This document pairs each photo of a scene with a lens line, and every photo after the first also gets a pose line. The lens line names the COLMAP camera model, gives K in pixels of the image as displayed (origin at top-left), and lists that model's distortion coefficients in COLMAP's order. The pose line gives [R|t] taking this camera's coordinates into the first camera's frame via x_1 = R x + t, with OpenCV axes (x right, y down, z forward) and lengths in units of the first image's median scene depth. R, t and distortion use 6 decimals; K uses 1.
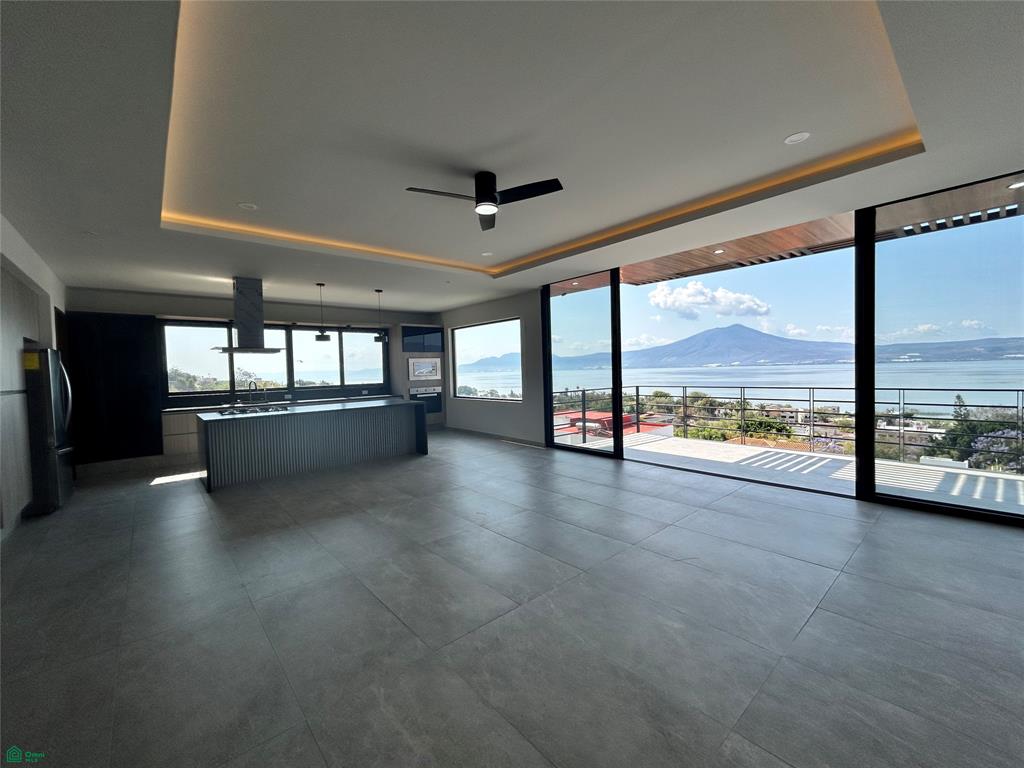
lens RADIAL K [[420.8, 0, 511.0], [0, 420.8, 386.3], [0, 0, 1]] dist [0.007904, 0.000254]
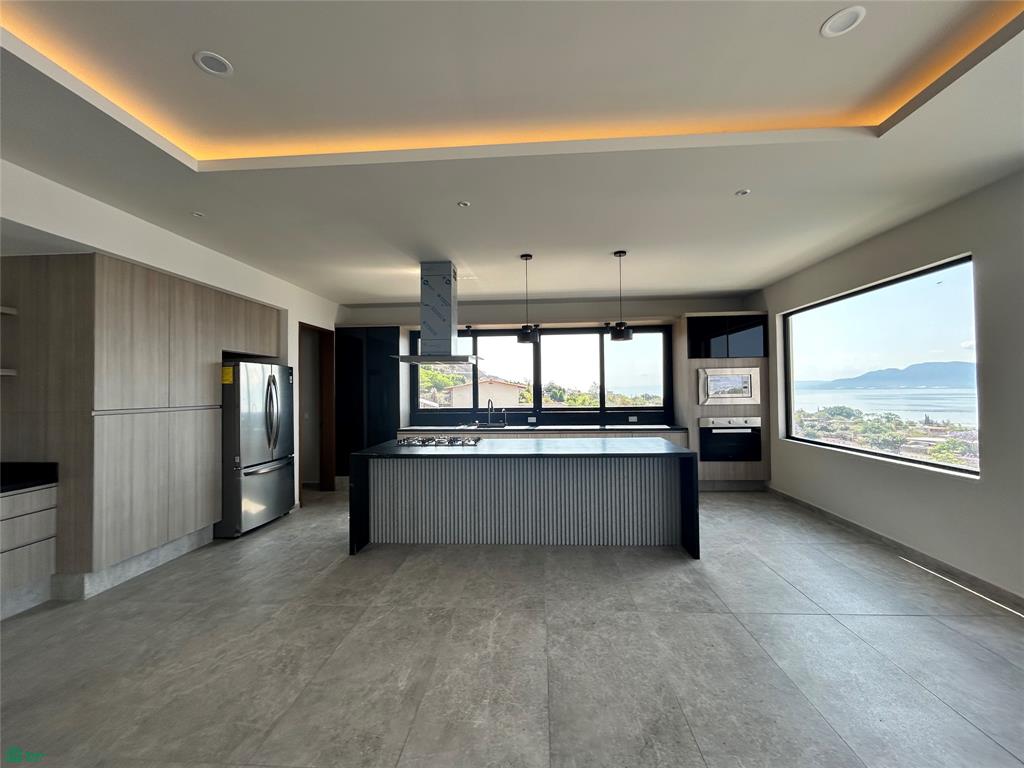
lens RADIAL K [[420.8, 0, 512.1], [0, 420.8, 386.9], [0, 0, 1]] dist [0.007904, 0.000254]
pose [[0.716148, 0.012888, -0.697829, -0.006857], [-0.036013, 0.999180, -0.018505, -0.017729], [0.697018, 0.038383, 0.716025, 0.353770]]
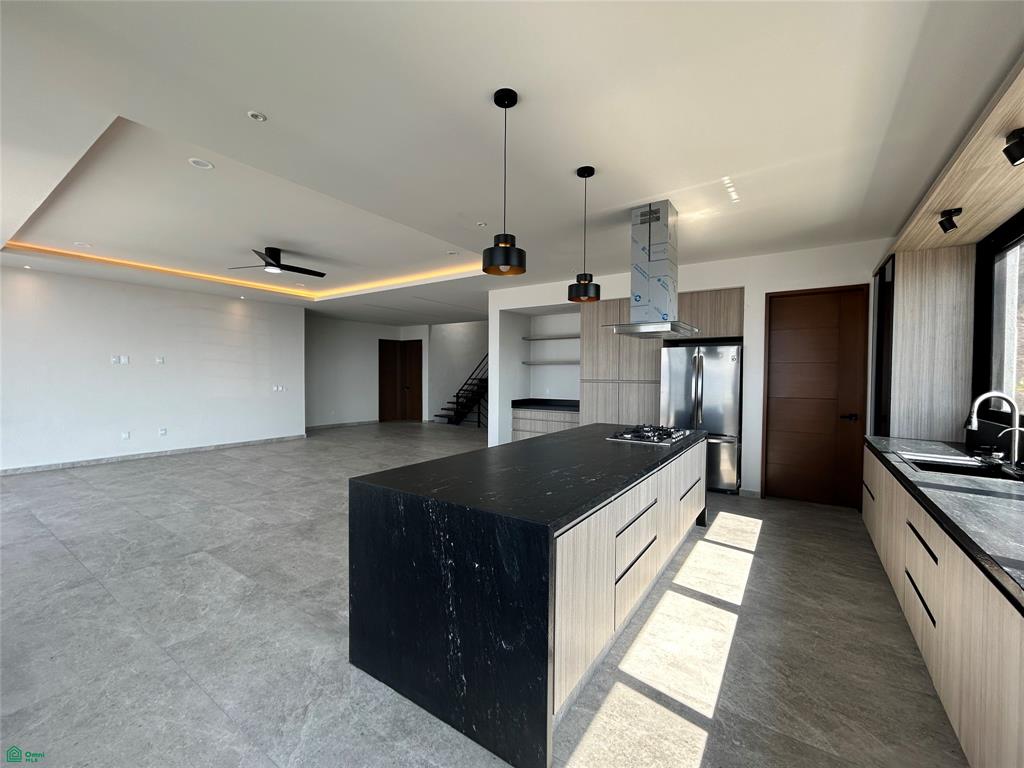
lens RADIAL K [[420.8, 0, 509.2], [0, 420.8, 380.2], [0, 0, 1]] dist [0.007904, 0.000254]
pose [[-0.966816, 0.026775, -0.254066, -0.174236], [0.012799, 0.998320, 0.056507, -0.032812], [0.255152, 0.051380, -0.965535, 0.963283]]
